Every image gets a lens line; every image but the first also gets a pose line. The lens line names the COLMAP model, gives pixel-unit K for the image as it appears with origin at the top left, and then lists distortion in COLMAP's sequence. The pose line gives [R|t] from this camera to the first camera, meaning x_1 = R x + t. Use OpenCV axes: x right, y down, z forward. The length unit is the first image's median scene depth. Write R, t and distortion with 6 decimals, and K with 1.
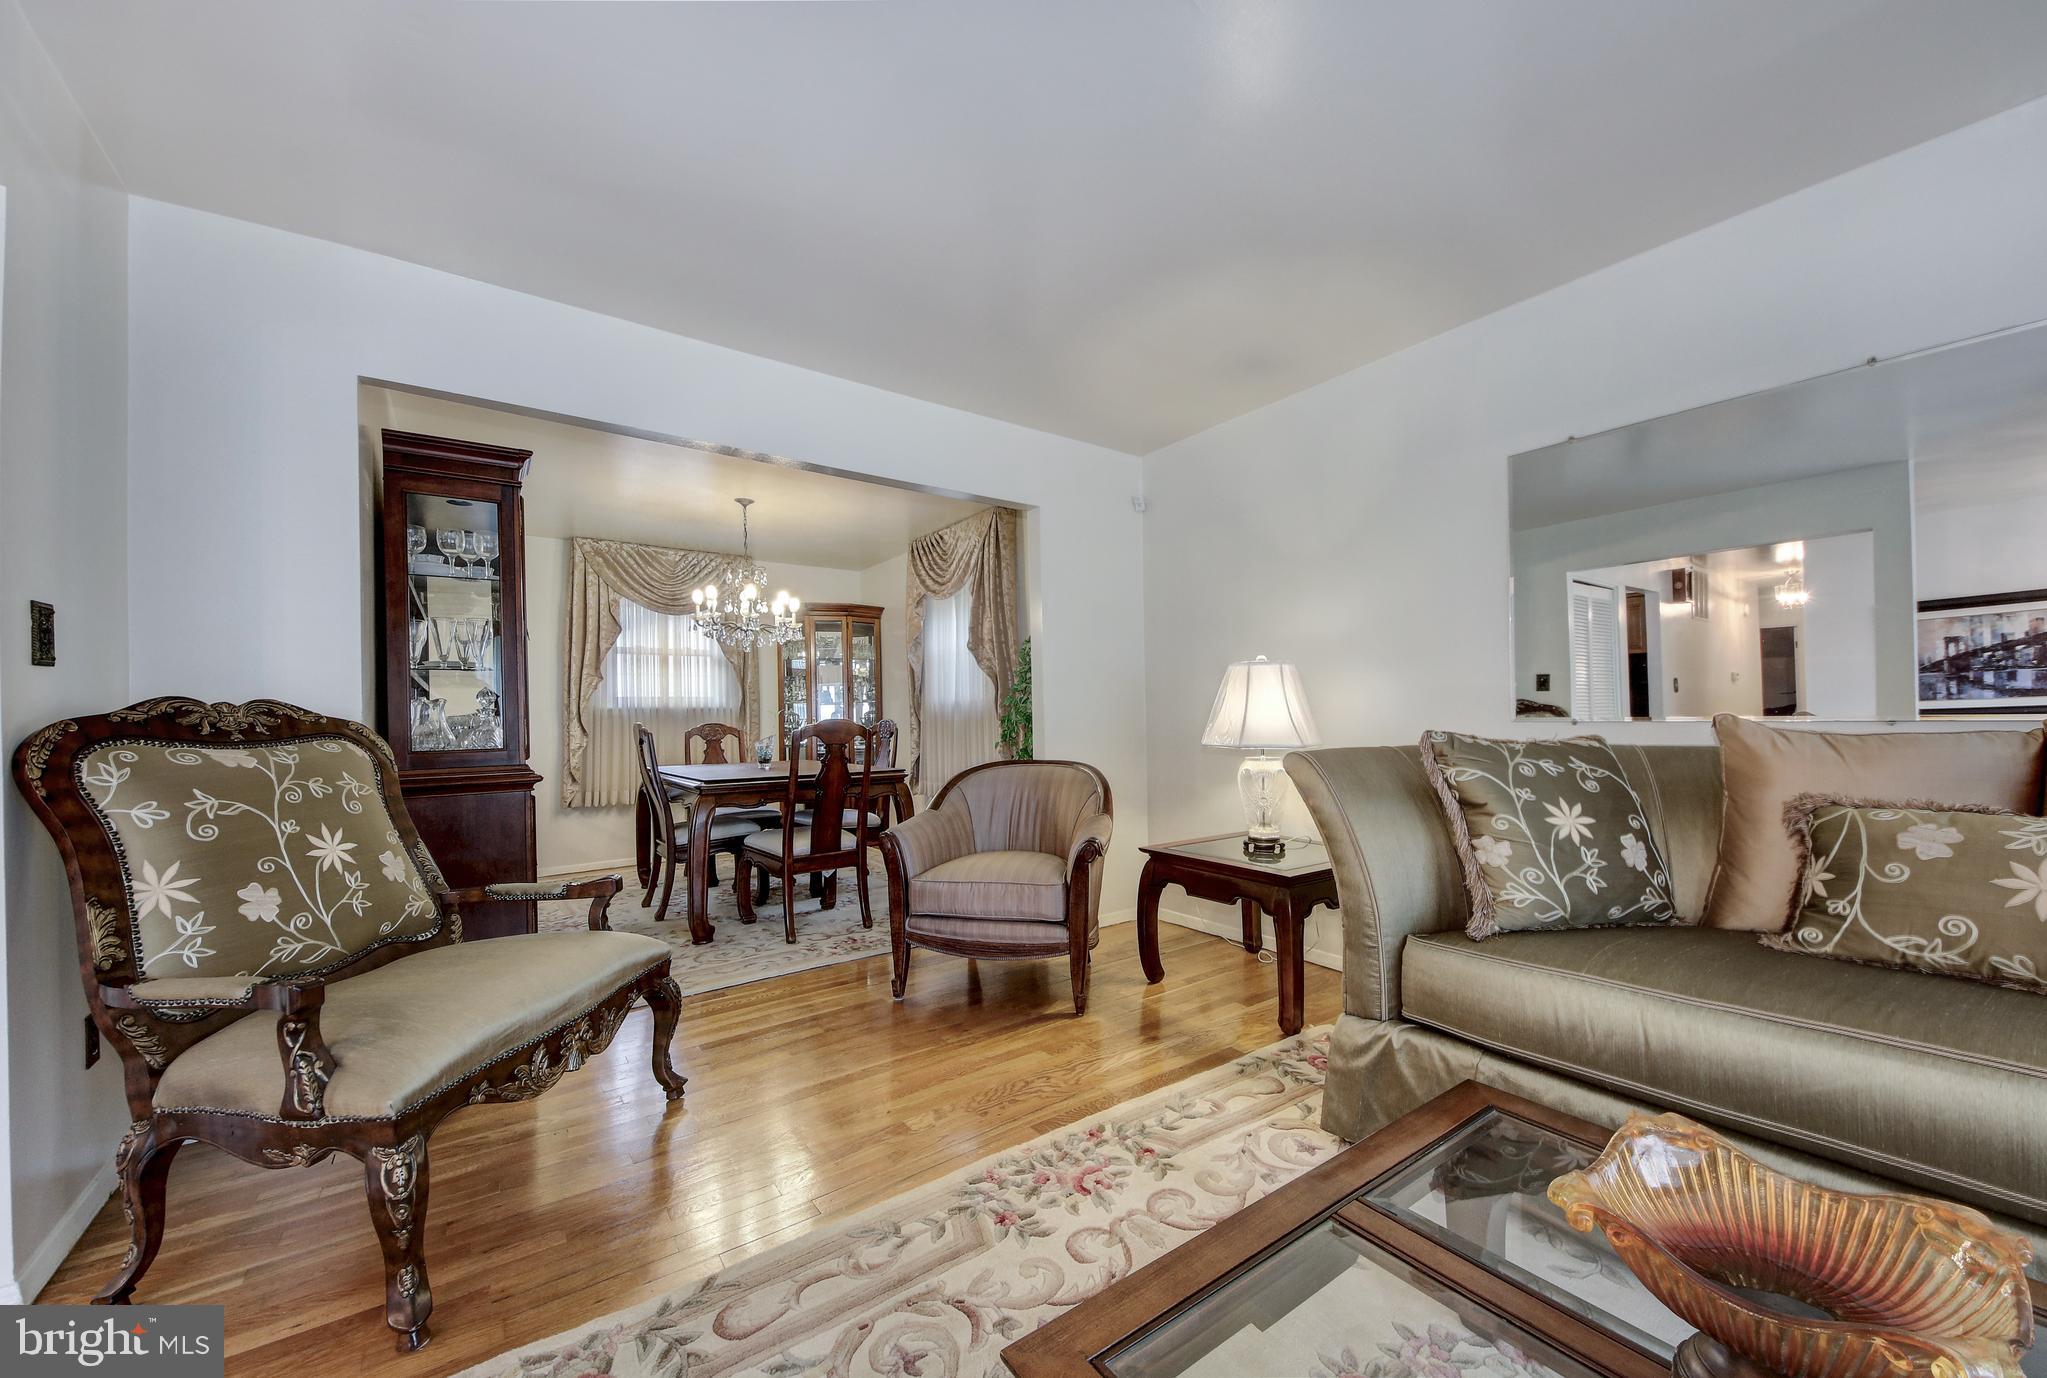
lens RADIAL K [[756.2, 0, 1023.5], [0, 756.2, 689.0], [0, 0, 1]] dist [-0.001276, -0.000156]
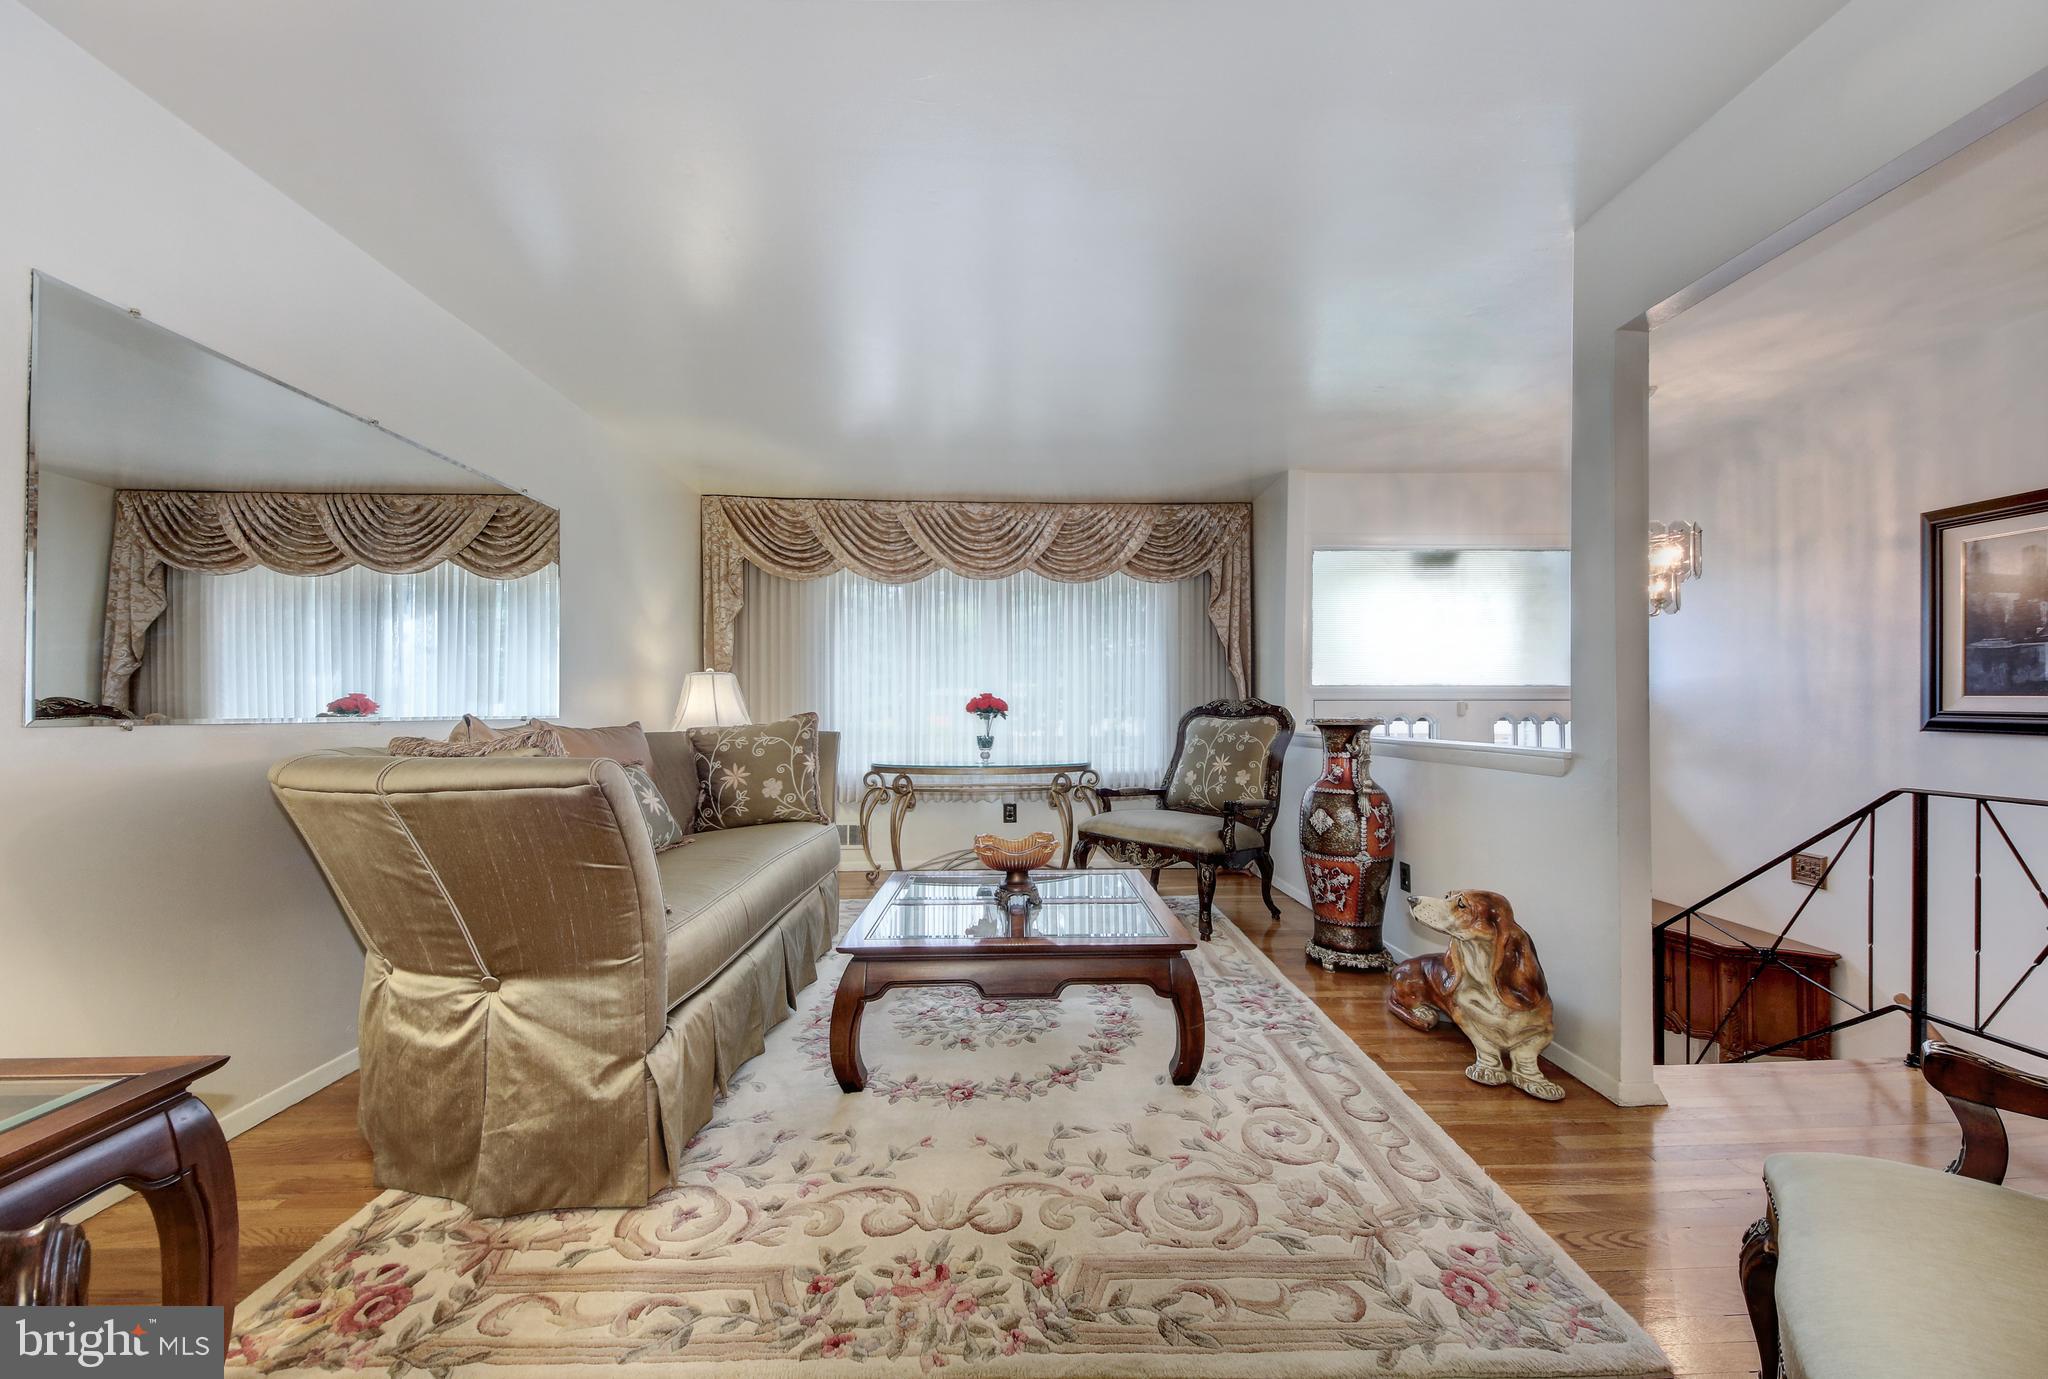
lens RADIAL K [[776.0, 0, 1029.9], [0, 776.0, 704.3], [0, 0, 1]] dist [0.074102, -0.033010]
pose [[-0.832426, 0.013580, 0.553970, -0.484336], [-0.013197, 0.998930, -0.044318, 0.065770], [-0.553980, -0.044202, -0.831356, 1.642405]]
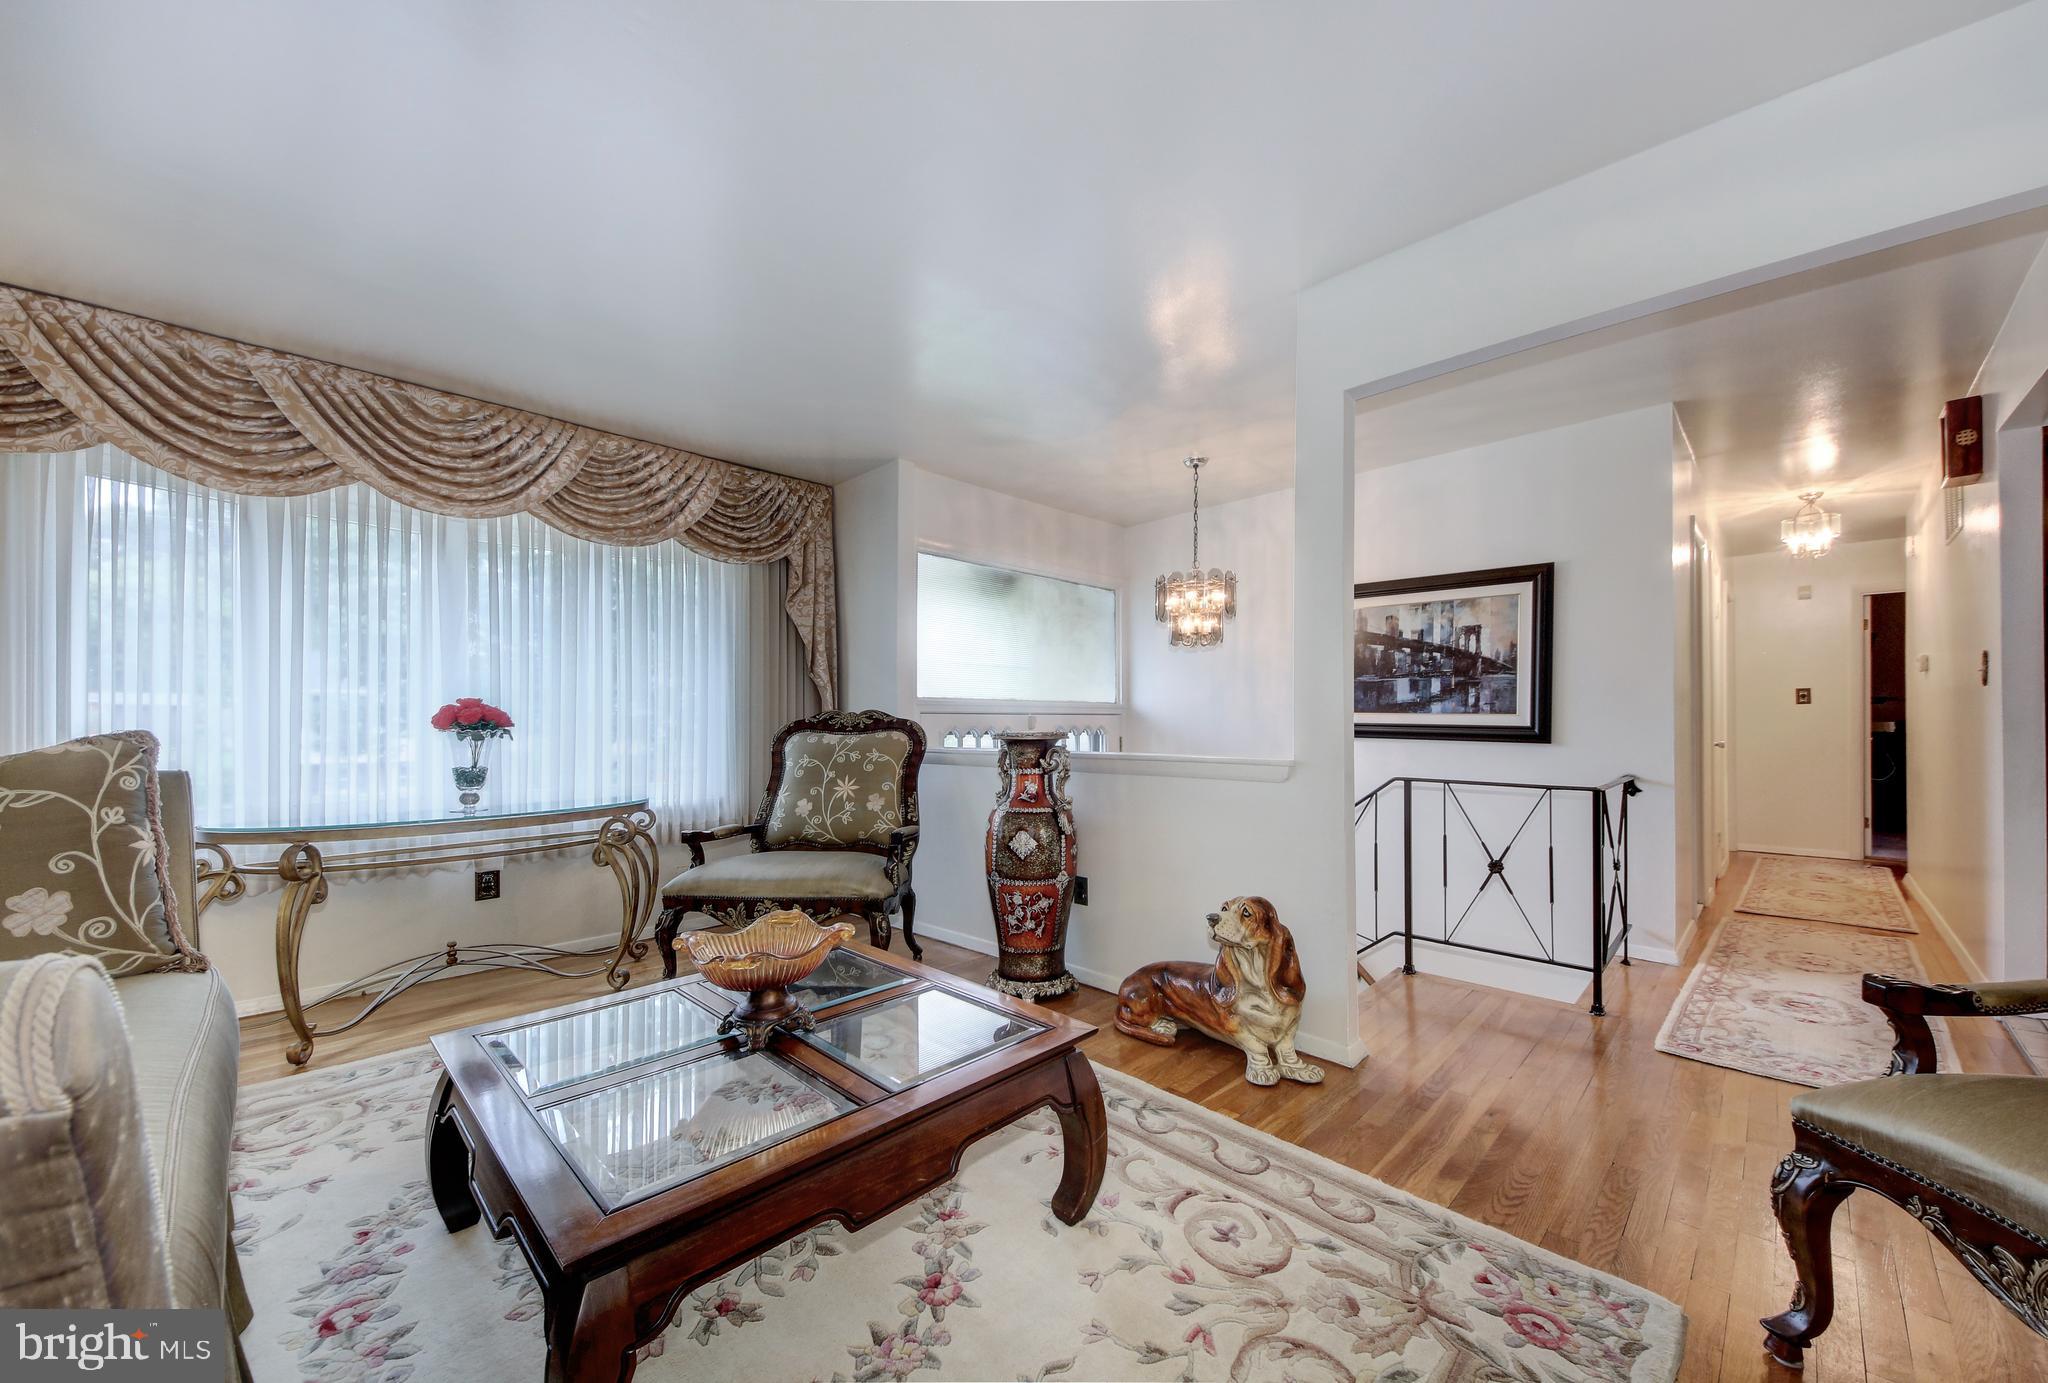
lens RADIAL K [[775.2, 0, 1040.7], [0, 775.2, 716.5], [0, 0, 1]] dist [0.060118, -0.032321]
pose [[-0.983573, 0.010831, -0.180184, 0.225868], [0.019121, 0.998834, -0.044336, 0.048886], [0.179494, -0.047053, -0.982633, 1.387457]]
